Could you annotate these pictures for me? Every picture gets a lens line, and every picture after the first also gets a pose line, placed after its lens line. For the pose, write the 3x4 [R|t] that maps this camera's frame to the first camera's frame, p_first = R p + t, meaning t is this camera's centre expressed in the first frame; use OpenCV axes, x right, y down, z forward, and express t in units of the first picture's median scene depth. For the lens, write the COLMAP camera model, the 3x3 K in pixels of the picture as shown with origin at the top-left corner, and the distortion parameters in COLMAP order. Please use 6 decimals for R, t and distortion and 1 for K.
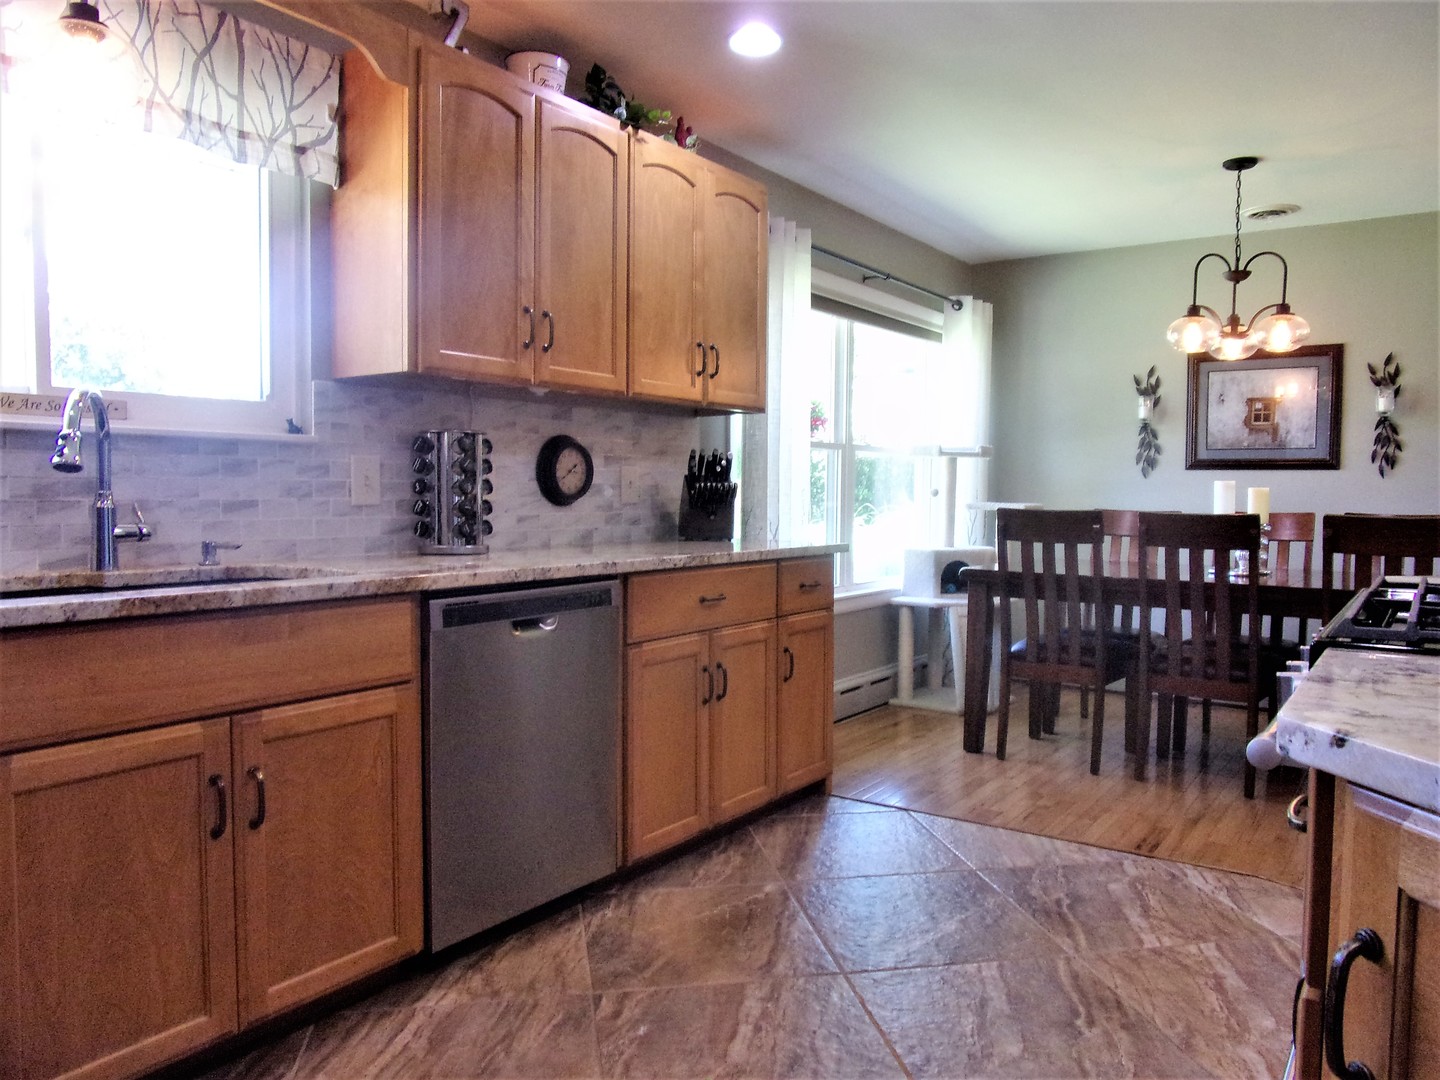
lens RADIAL K [[1051.1, 0, 730.5], [0, 1051.1, 546.0], [0, 0, 1]] dist [-0.023612, 0.007113]
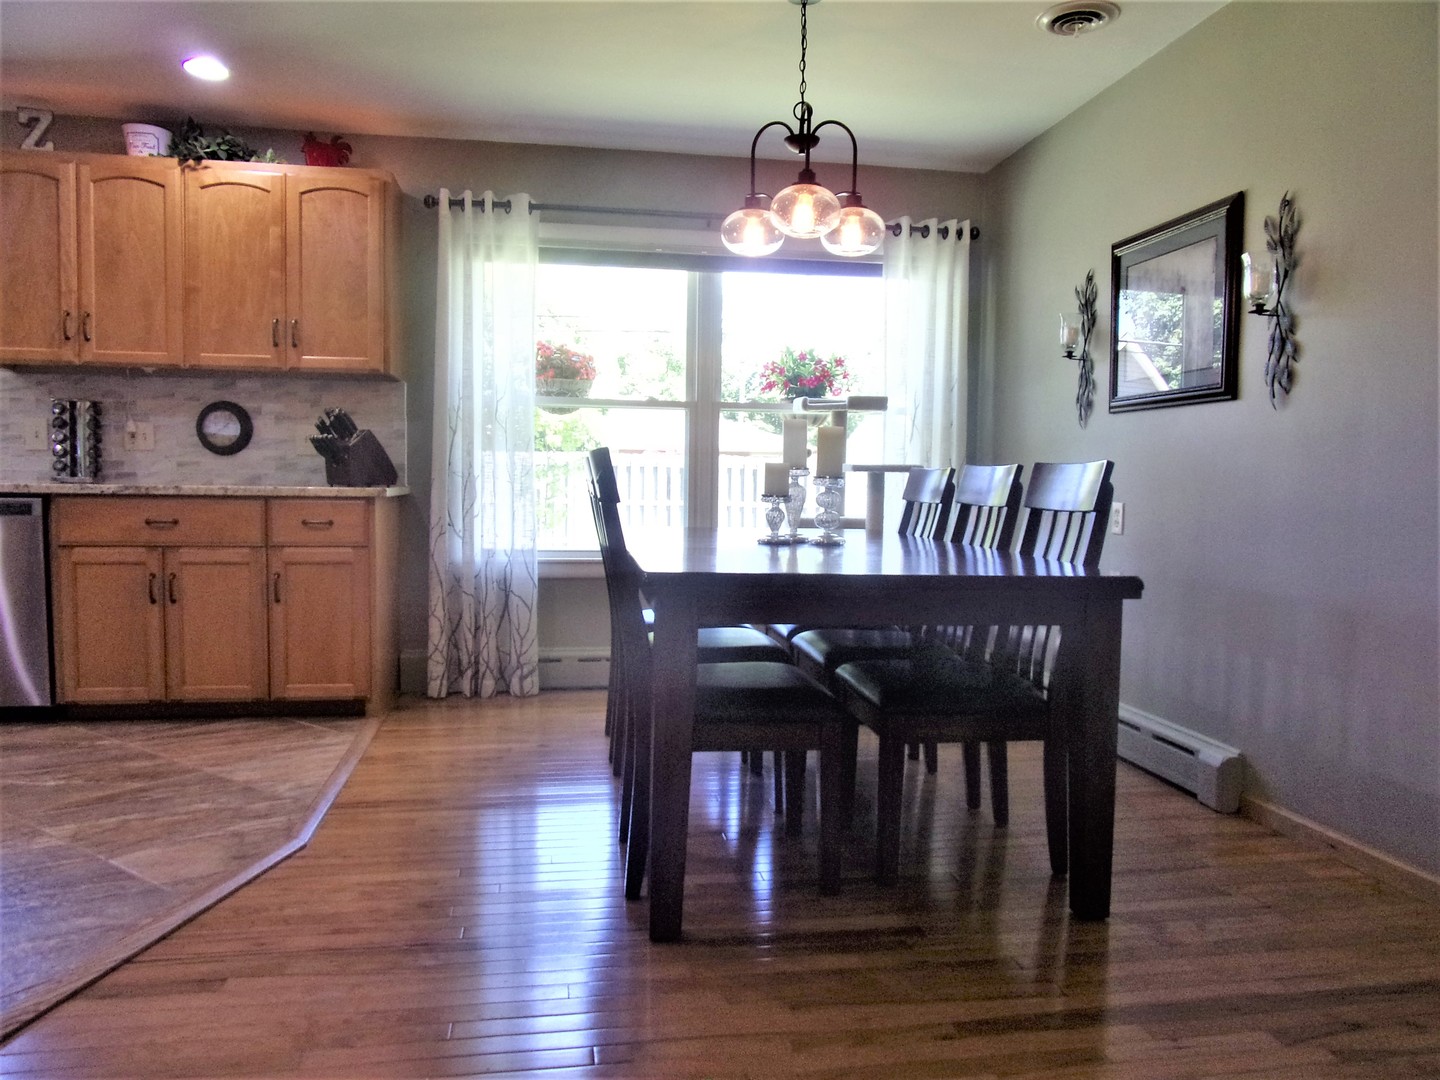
lens RADIAL K [[1051.1, 0, 730.5], [0, 1051.1, 546.0], [0, 0, 1]] dist [-0.023612, 0.007113]
pose [[0.696073, 0.045924, -0.716501, 1.475578], [-0.046587, 0.998738, 0.018755, 0.025920], [0.716458, 0.020325, 0.697334, 0.655908]]
